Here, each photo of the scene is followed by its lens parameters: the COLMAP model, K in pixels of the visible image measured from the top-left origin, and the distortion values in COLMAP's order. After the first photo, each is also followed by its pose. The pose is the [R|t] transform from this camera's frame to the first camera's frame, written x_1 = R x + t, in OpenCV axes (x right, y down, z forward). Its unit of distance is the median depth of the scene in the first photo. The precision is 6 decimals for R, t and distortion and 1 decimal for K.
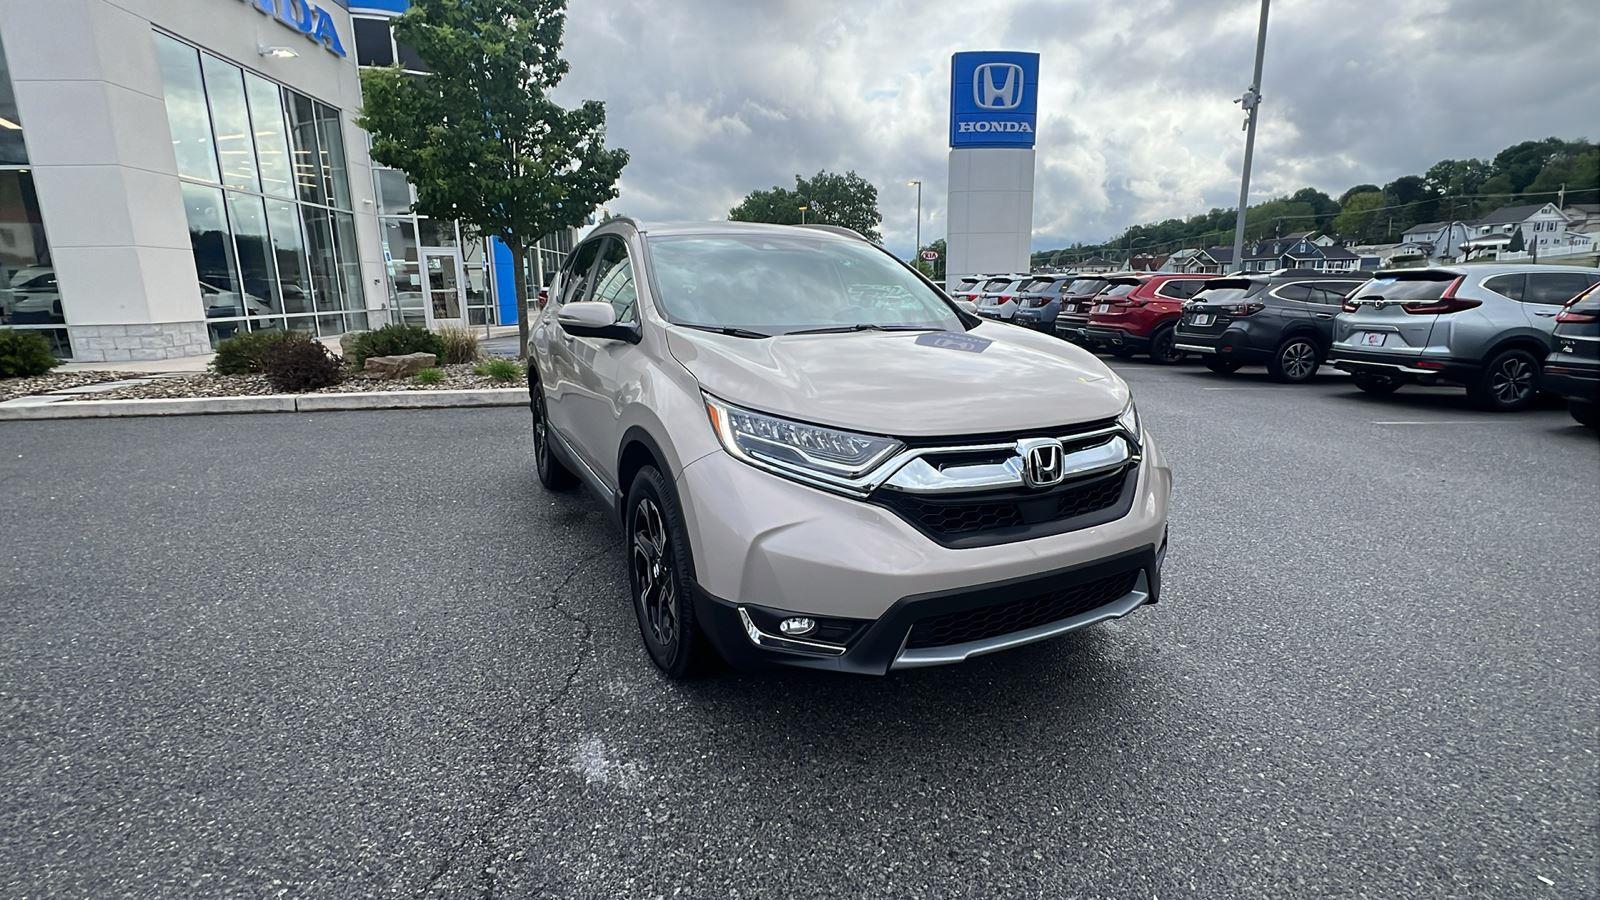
lens RADIAL K [[733.0, 0, 795.3], [0, 733.0, 446.8], [0, 0, 1]] dist [-0.003093, 0.000755]
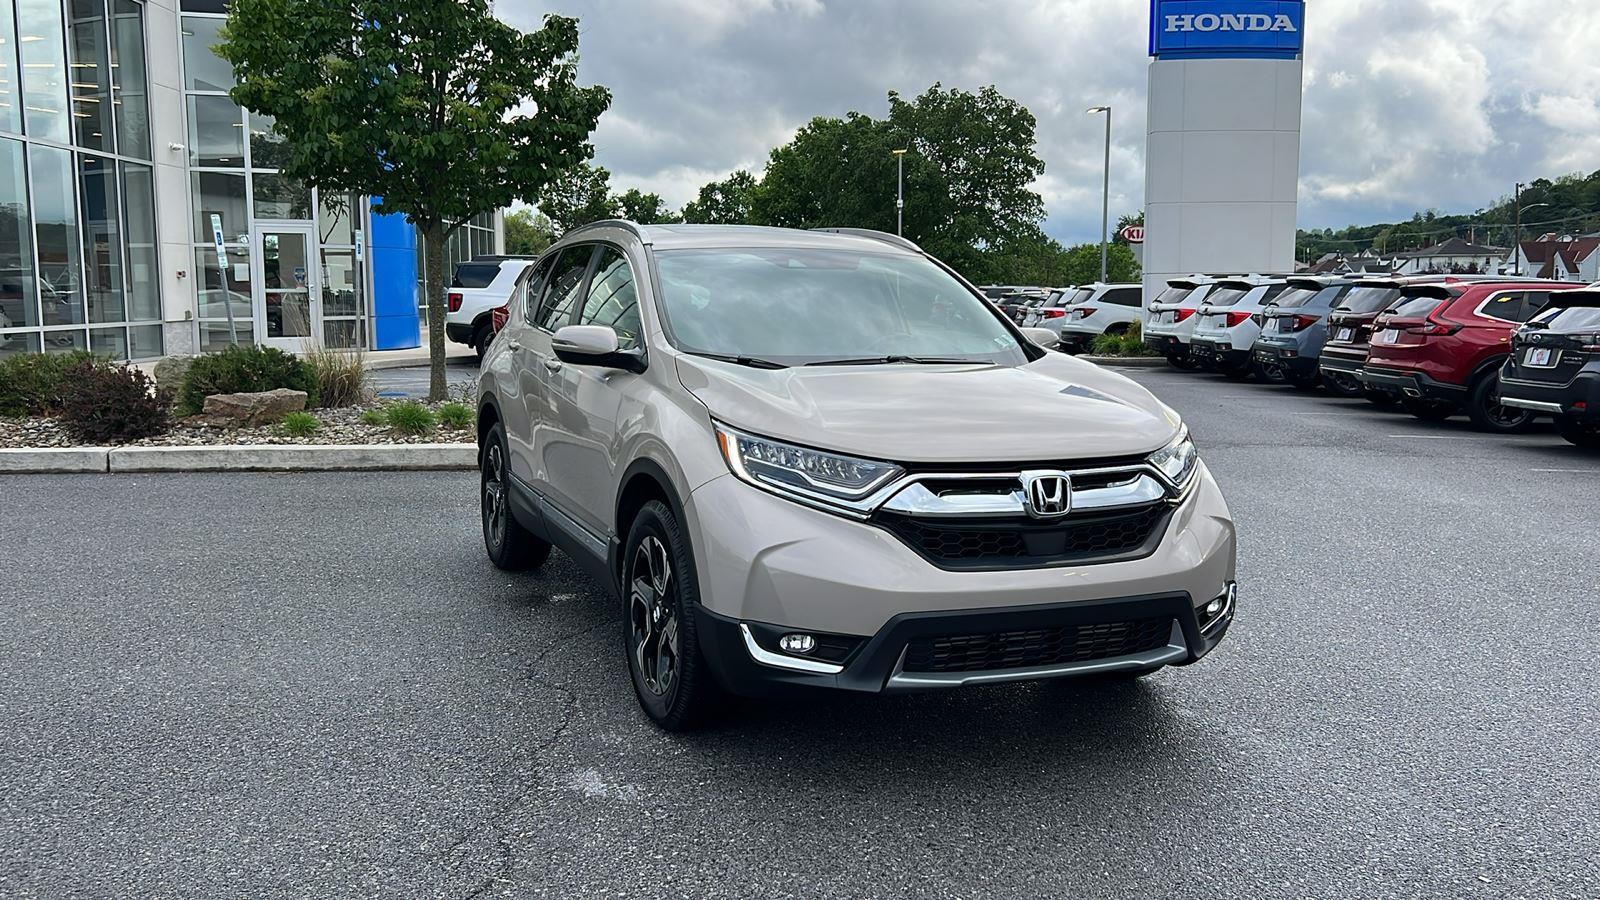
lens RADIAL K [[1377.2, 0, 804.8], [0, 1377.2, 442.5], [0, 0, 1]] dist [0.060021, -0.089494]
pose [[0.998115, 0.018719, -0.058454, 0.017384], [-0.024613, 0.994502, -0.101784, 0.022932], [0.056228, 0.103031, 0.993088, -0.135329]]
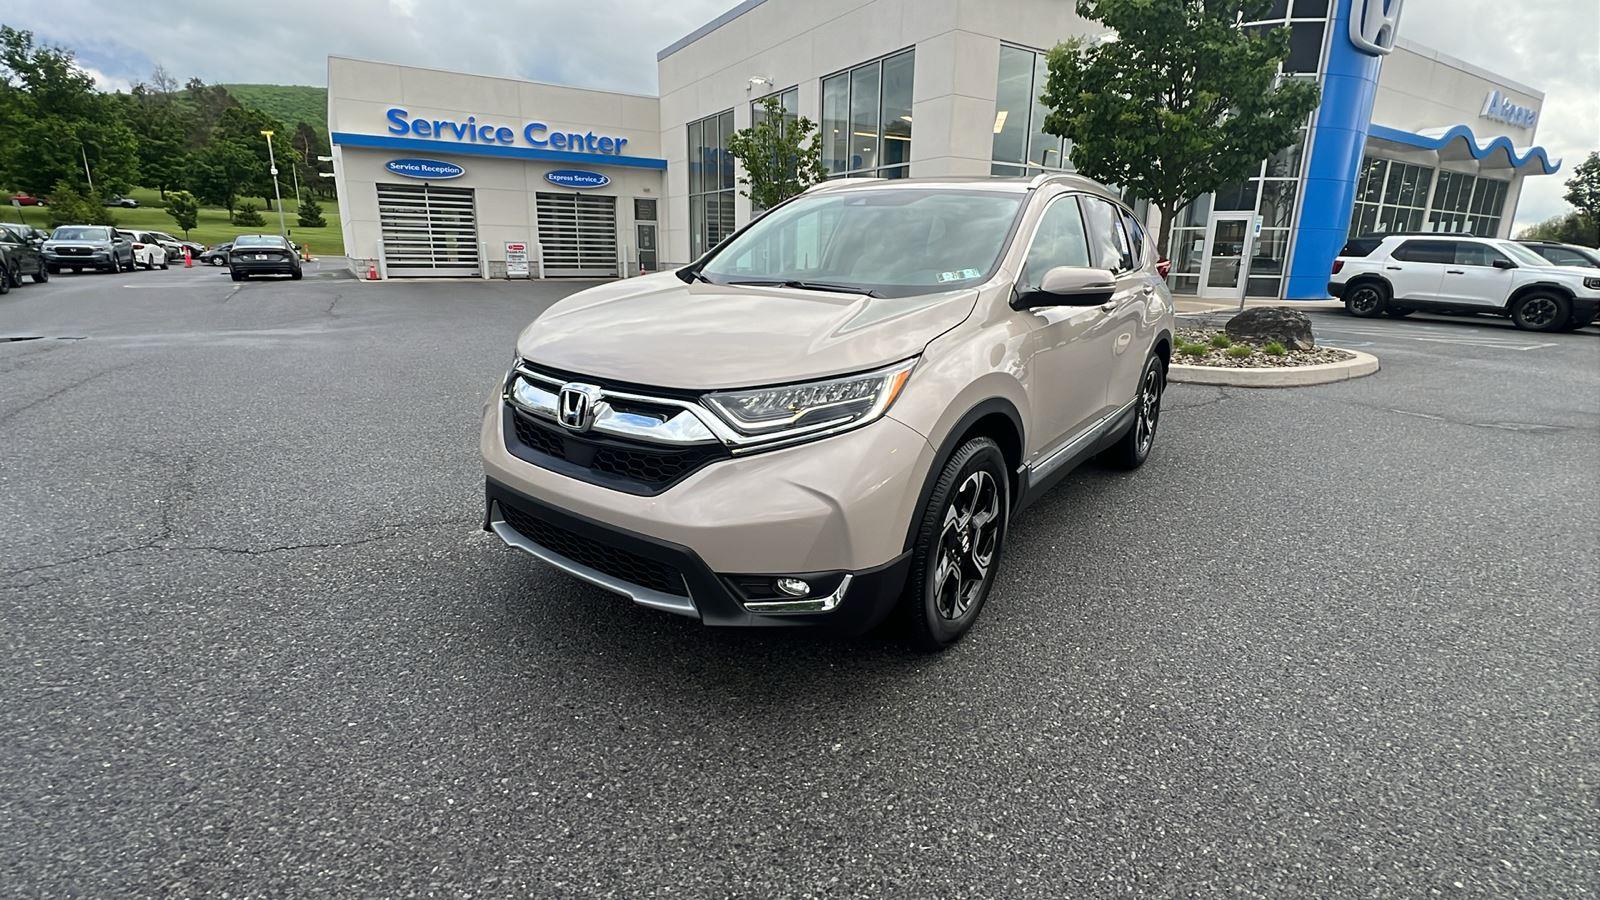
lens RADIAL K [[733.0, 0, 798.6], [0, 733.0, 447.7], [0, 0, 1]] dist [-0.003093, 0.000755]
pose [[0.456527, 0.248363, -0.854341, 0.209808], [-0.211609, 0.963003, 0.166876, -0.024768], [0.864179, 0.104603, 0.492192, 0.115879]]
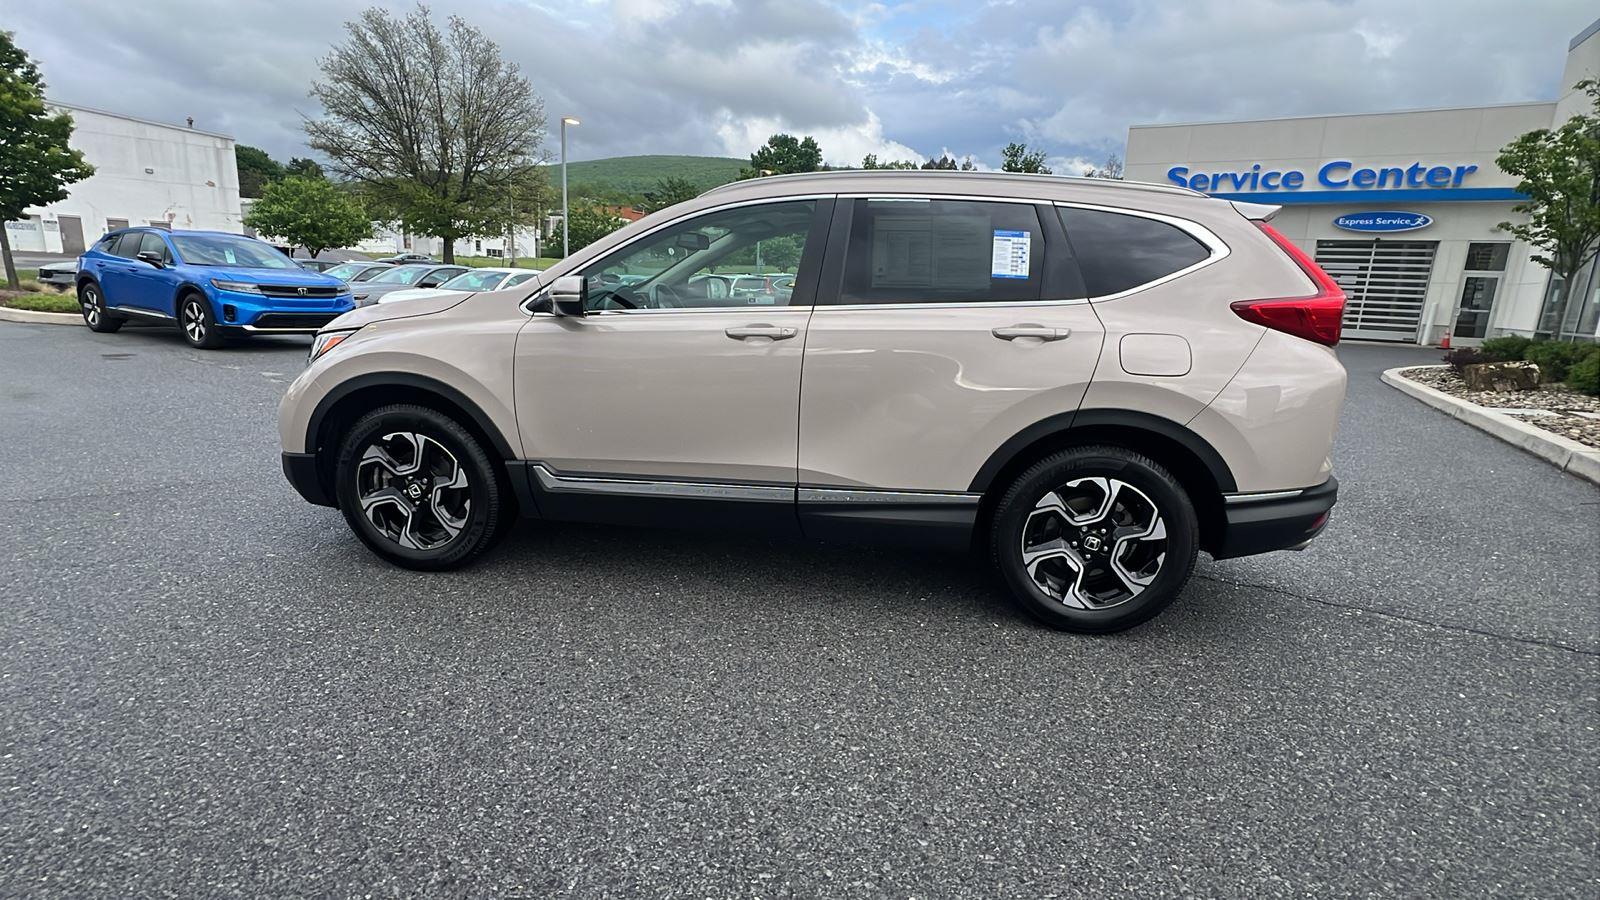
lens RADIAL K [[739.1, 0, 803.9], [0, 739.1, 446.4], [0, 0, 1]] dist [0.000191, -0.000236]
pose [[-0.570704, 0.166633, -0.804071, 0.192405], [-0.207409, 0.918193, 0.337496, -0.097132], [0.794530, 0.359382, -0.489455, 0.455261]]
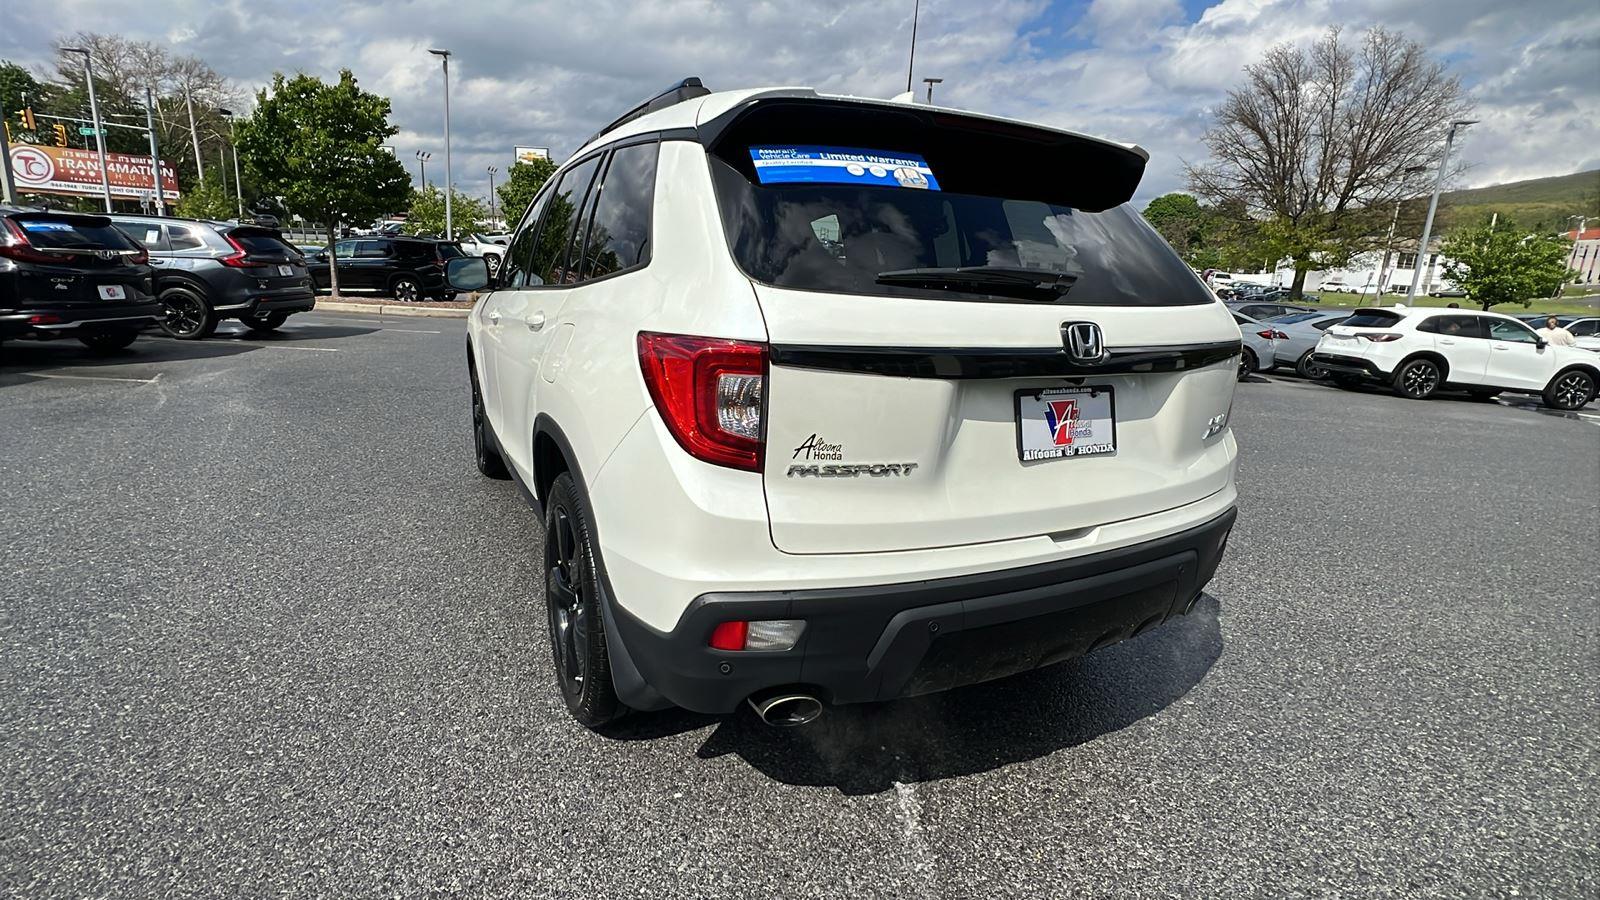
lens RADIAL K [[739.1, 0, 793.7], [0, 739.1, 456.1], [0, 0, 1]] dist [0.000191, -0.000236]
pose [[-0.990433, -0.075000, 0.115831, -0.060650], [-0.016765, 0.898585, 0.438480, -0.133756], [-0.136970, 0.432343, -0.891246, 0.607779]]
